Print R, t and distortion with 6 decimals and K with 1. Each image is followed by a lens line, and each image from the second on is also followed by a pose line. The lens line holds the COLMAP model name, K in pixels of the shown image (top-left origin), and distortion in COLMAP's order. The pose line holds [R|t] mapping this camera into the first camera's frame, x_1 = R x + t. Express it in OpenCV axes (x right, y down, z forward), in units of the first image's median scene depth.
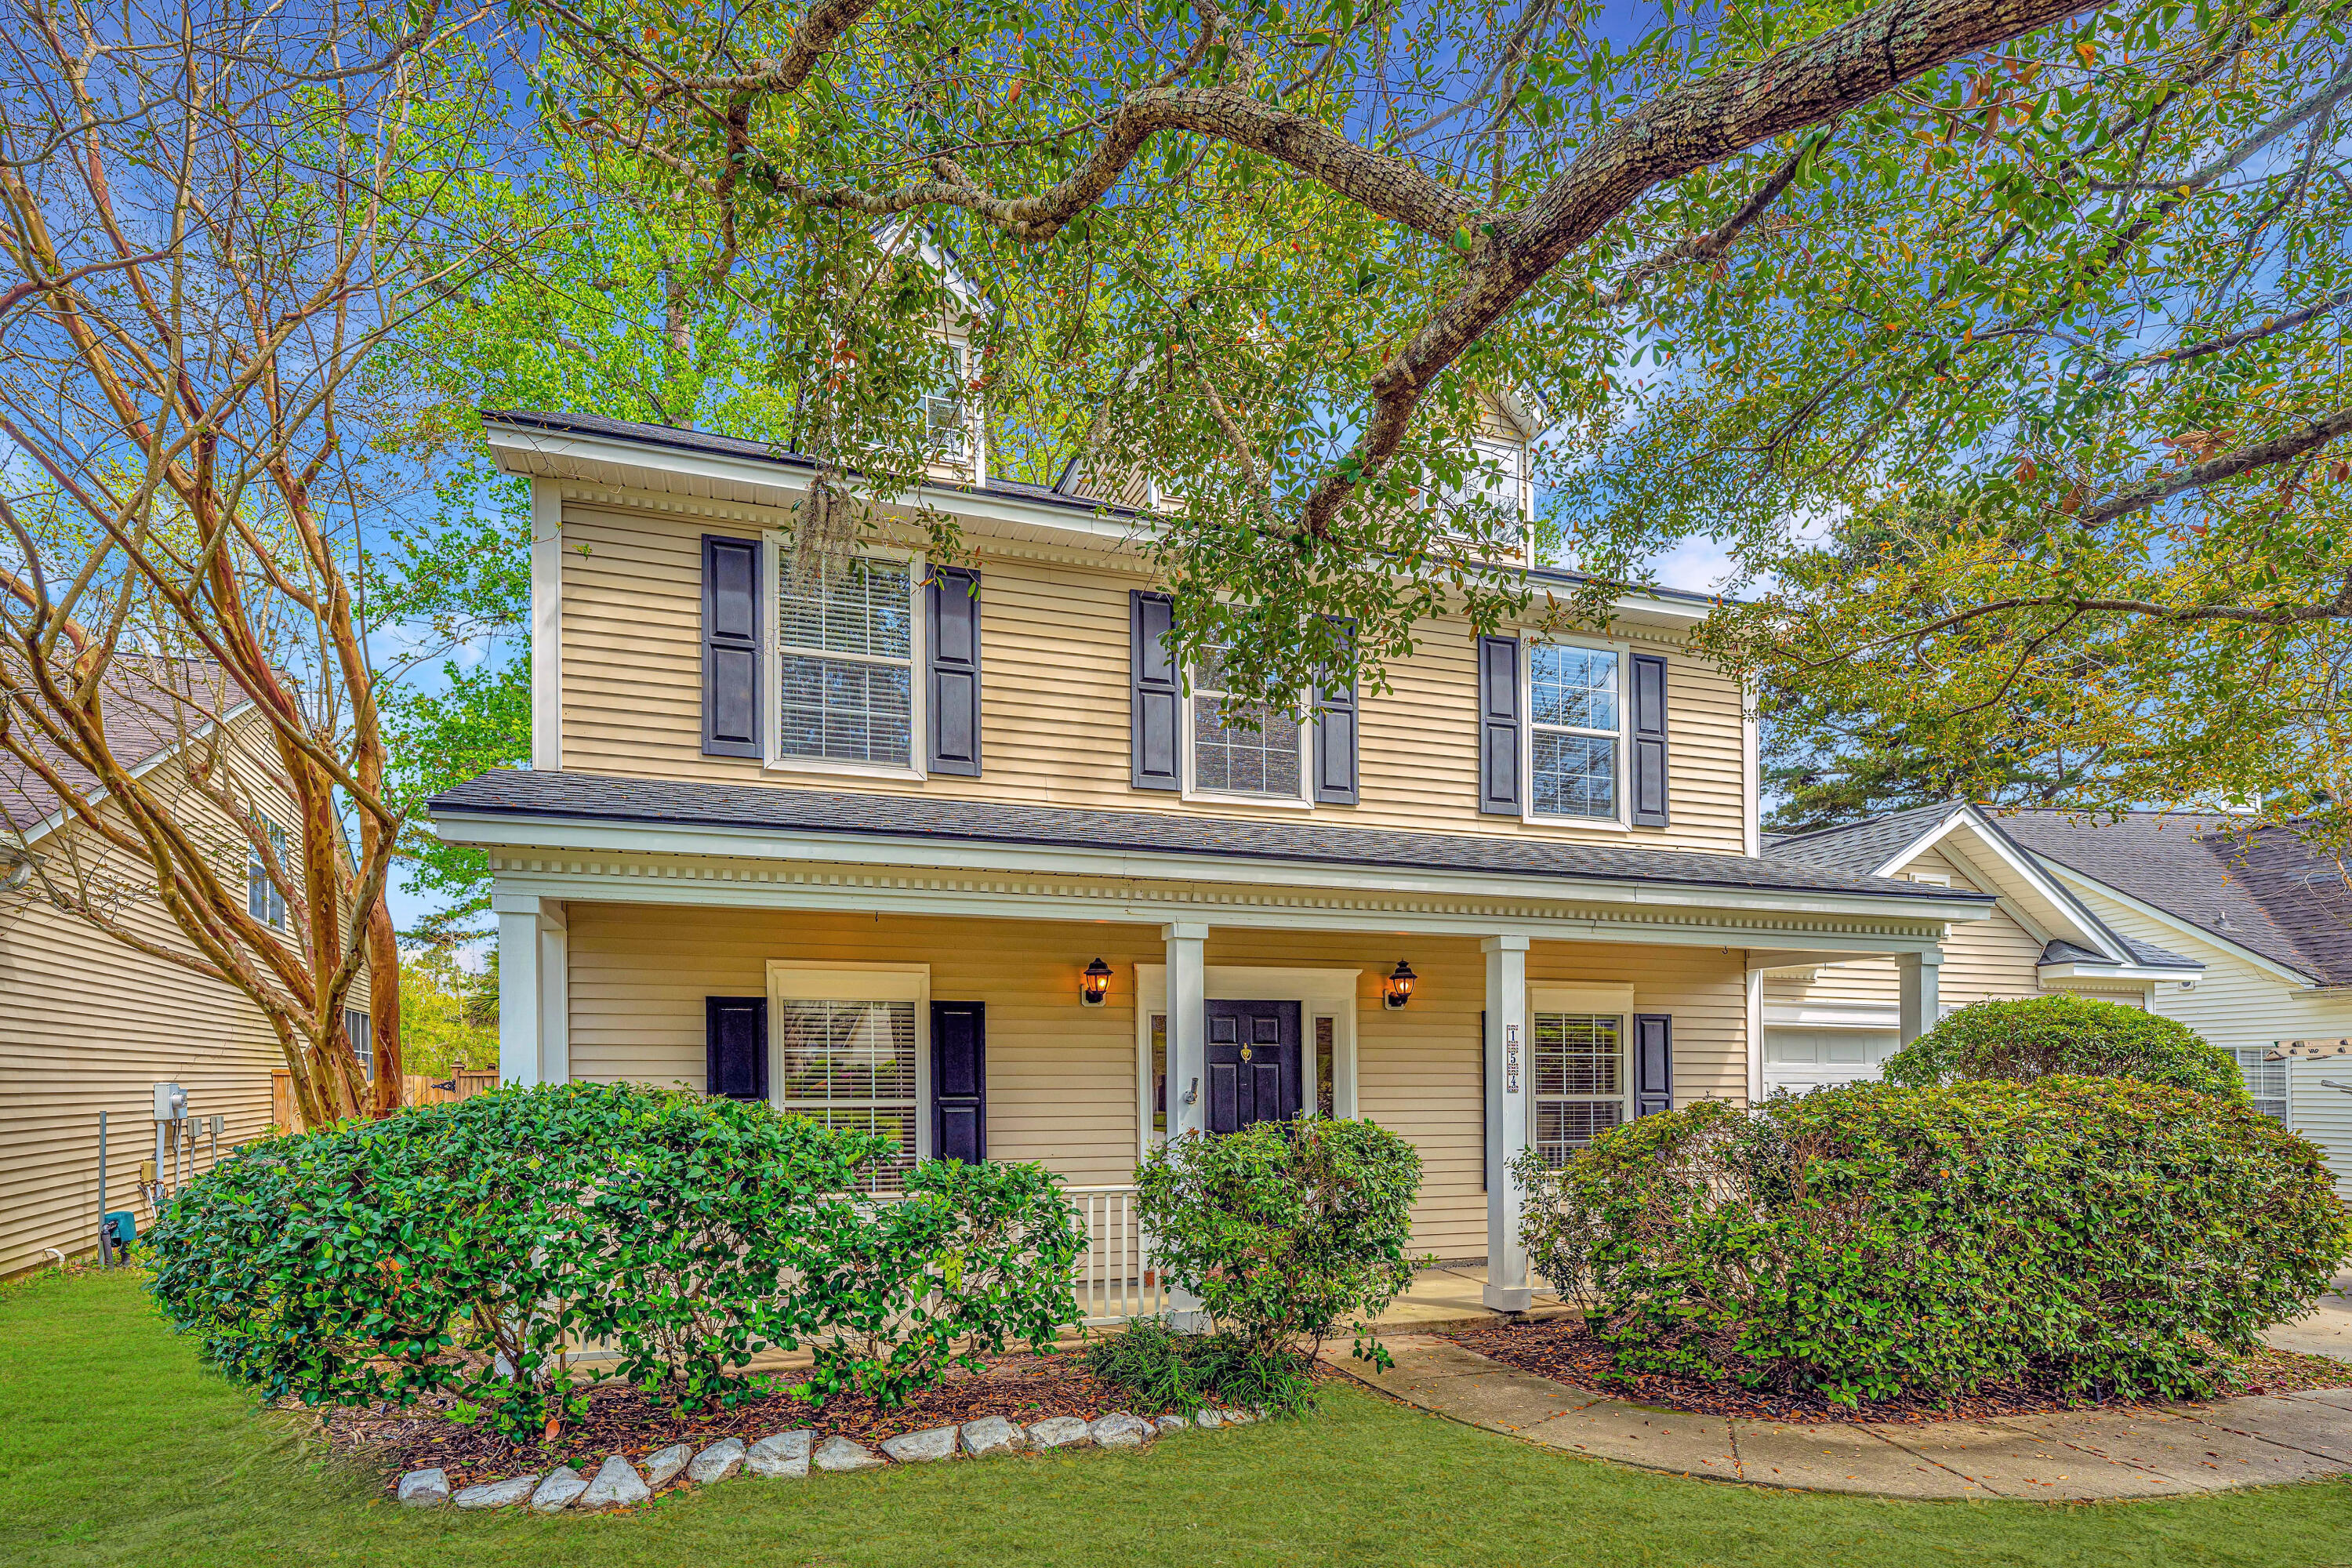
lens RADIAL K [[977.4, 0, 1174.2], [0, 977.4, 785.3], [0, 0, 1]] dist [0.008629, -0.001016]
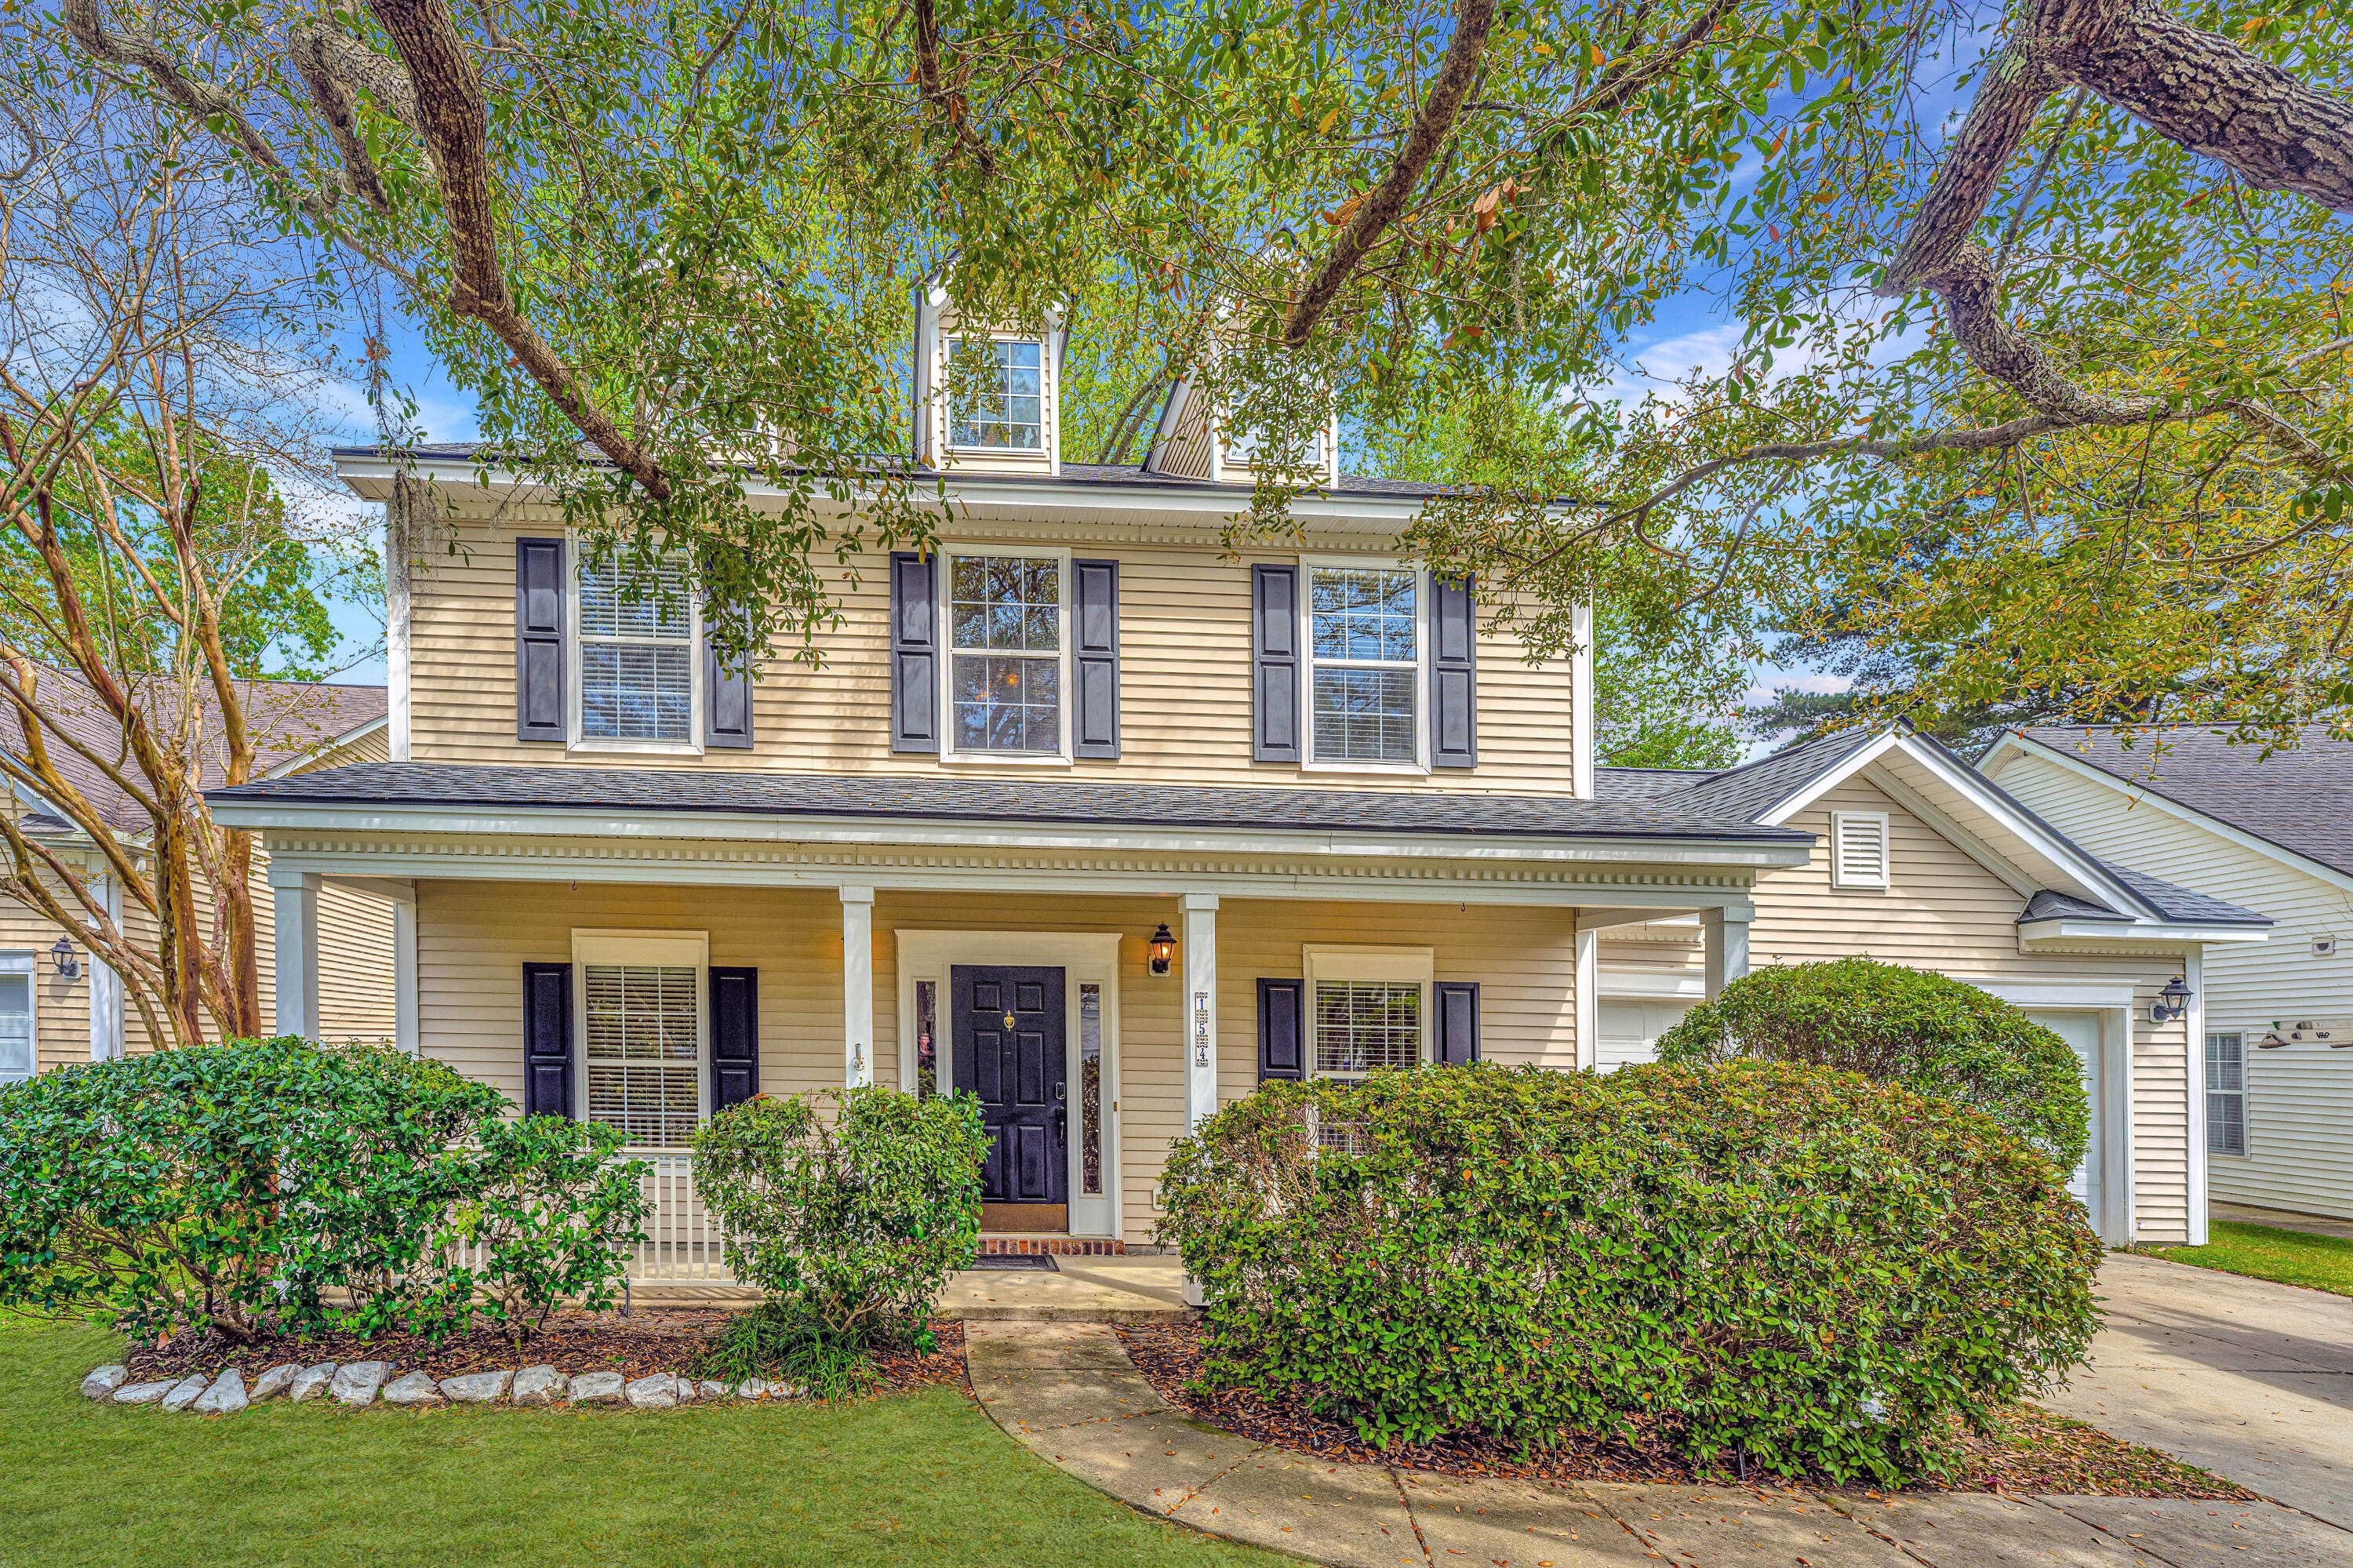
lens RADIAL K [[956.8, 0, 1177.1], [0, 956.8, 791.4], [0, 0, 1]] dist [0.001793, 0.000951]
pose [[0.974014, -0.040339, -0.222867, 0.456250], [0.046230, 0.998704, 0.021277, 0.035003], [0.221720, -0.031027, 0.974617, 0.122658]]
